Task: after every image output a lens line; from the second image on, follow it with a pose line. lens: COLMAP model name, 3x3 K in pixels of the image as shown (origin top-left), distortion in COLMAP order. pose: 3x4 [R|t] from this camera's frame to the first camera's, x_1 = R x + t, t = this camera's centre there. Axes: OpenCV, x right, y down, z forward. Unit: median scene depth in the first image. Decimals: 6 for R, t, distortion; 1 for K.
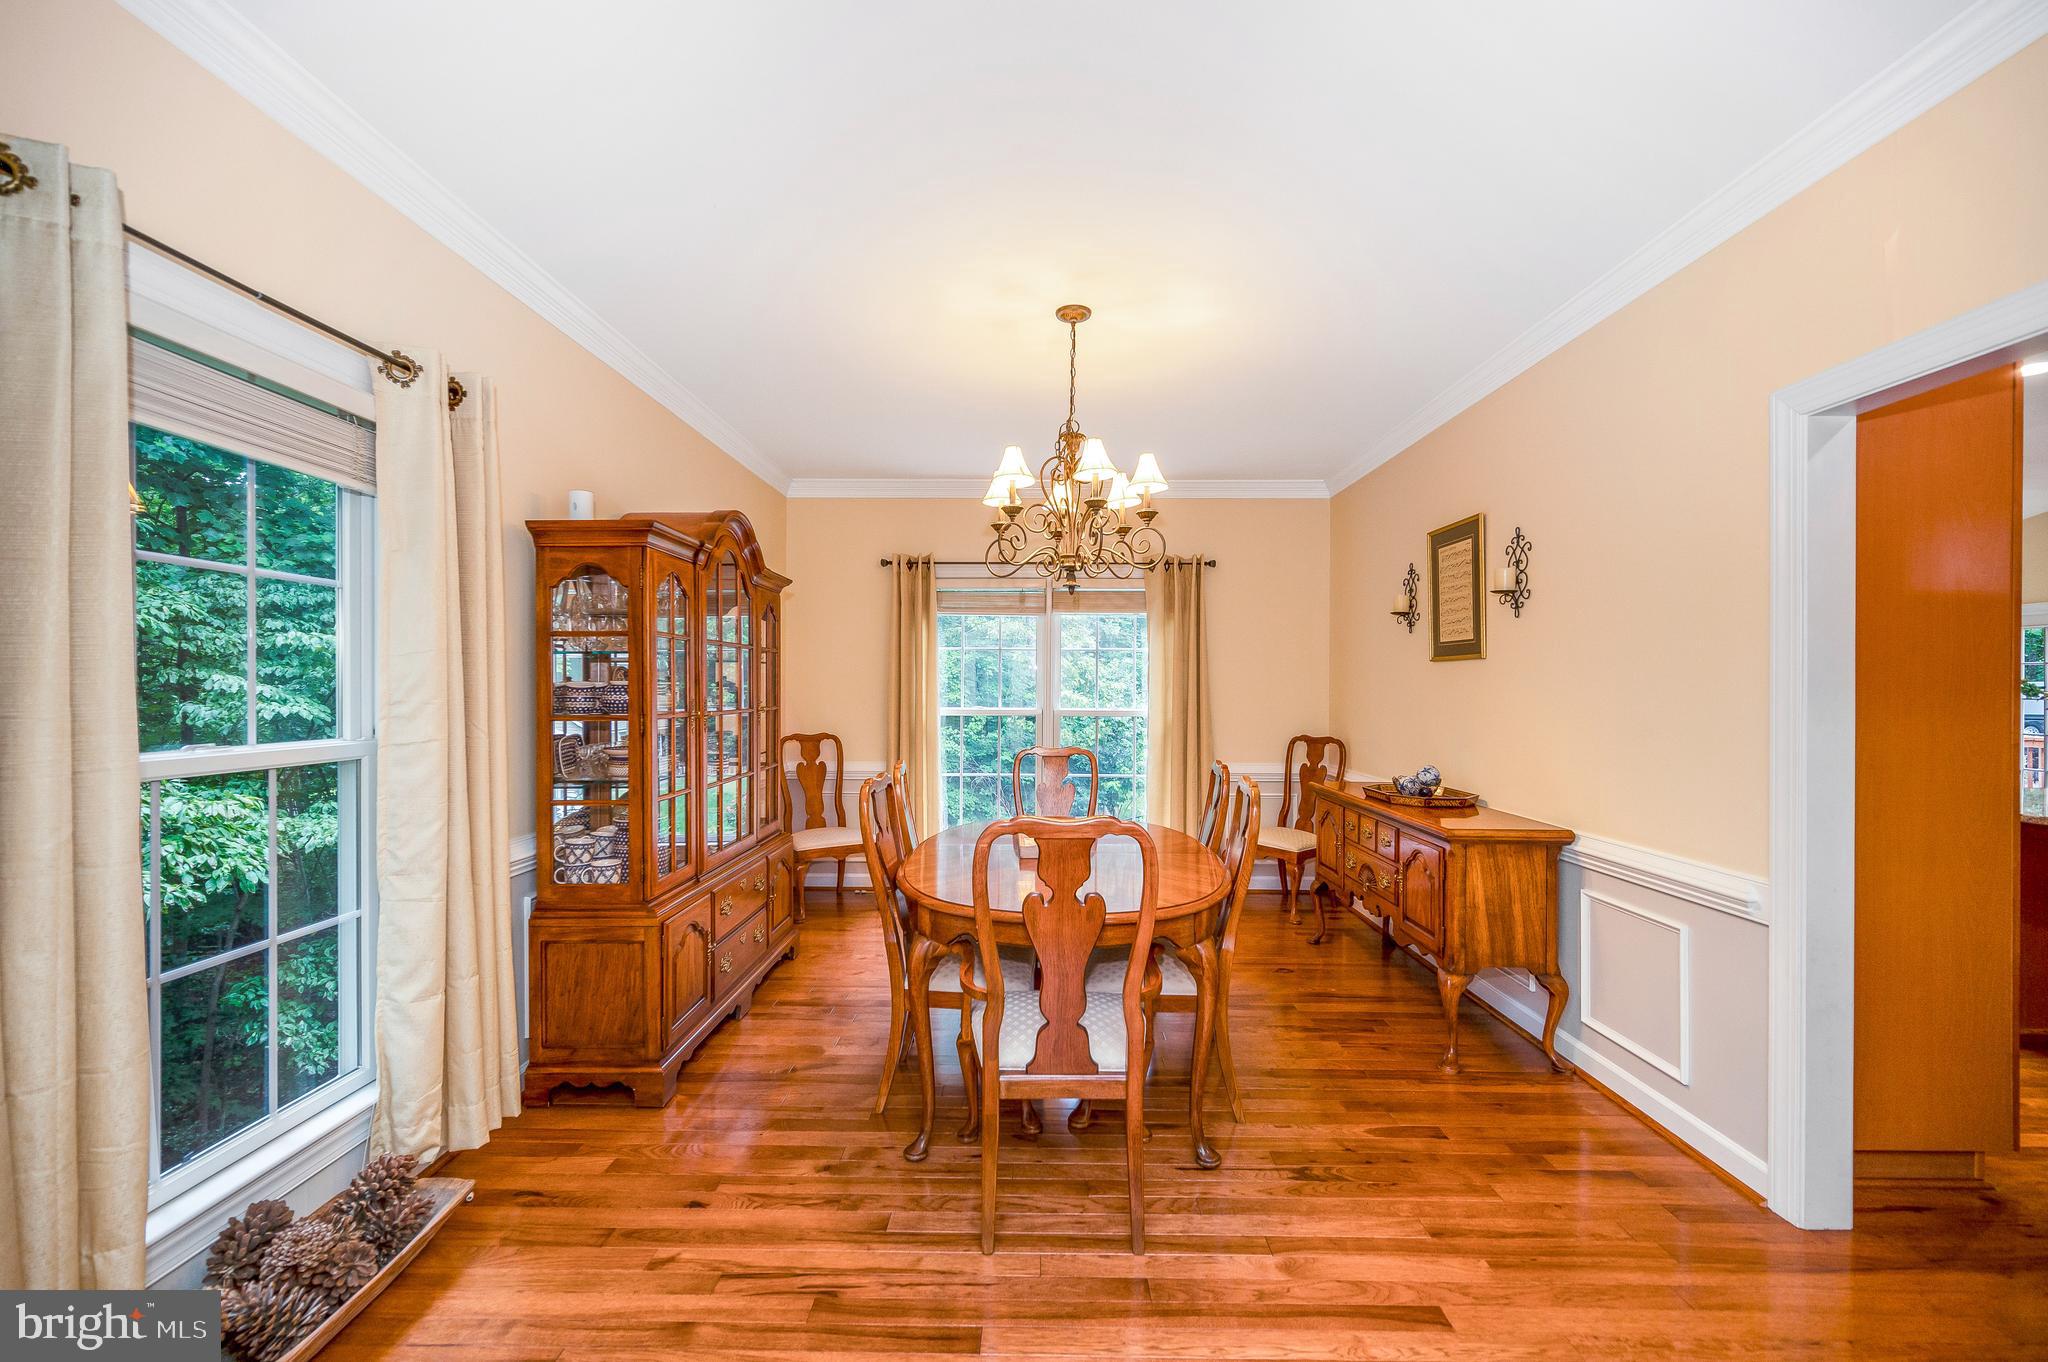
lens RADIAL K [[821.9, 0, 1024.0], [0, 821.9, 681.0], [0, 0, 1]] dist [-0.003563, -0.000463]
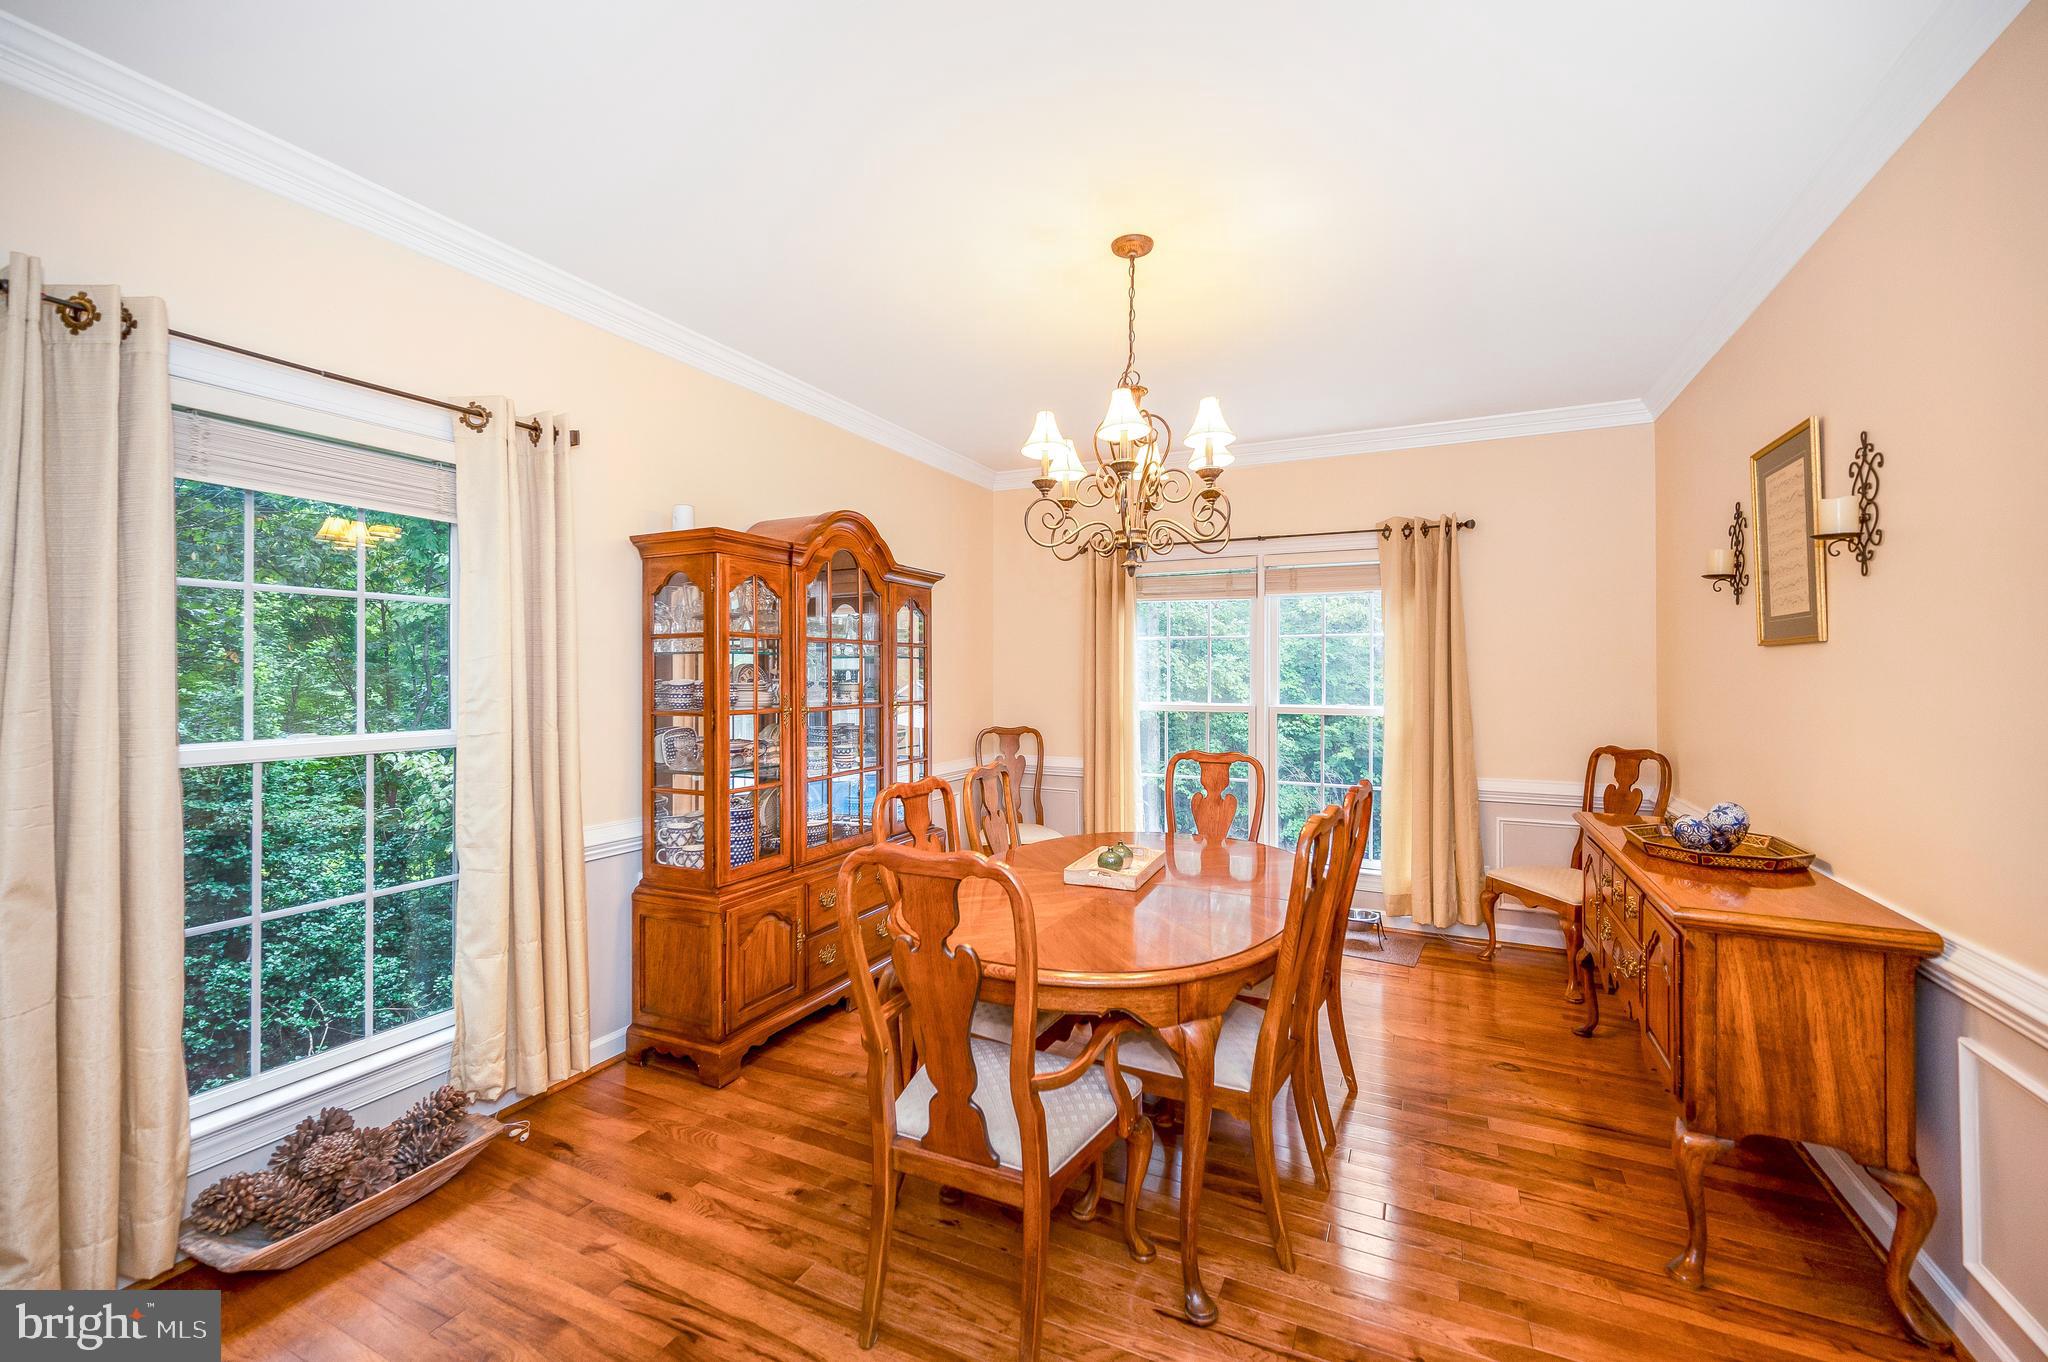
lens RADIAL K [[829.0, 0, 1017.7], [0, 829.0, 659.9], [0, 0, 1]] dist [-0.002305, -0.000628]
pose [[0.907022, -0.008636, -0.420995, 0.317560], [0.004340, 0.999928, -0.011163, -0.010481], [0.421061, 0.008298, 0.906994, 0.181135]]
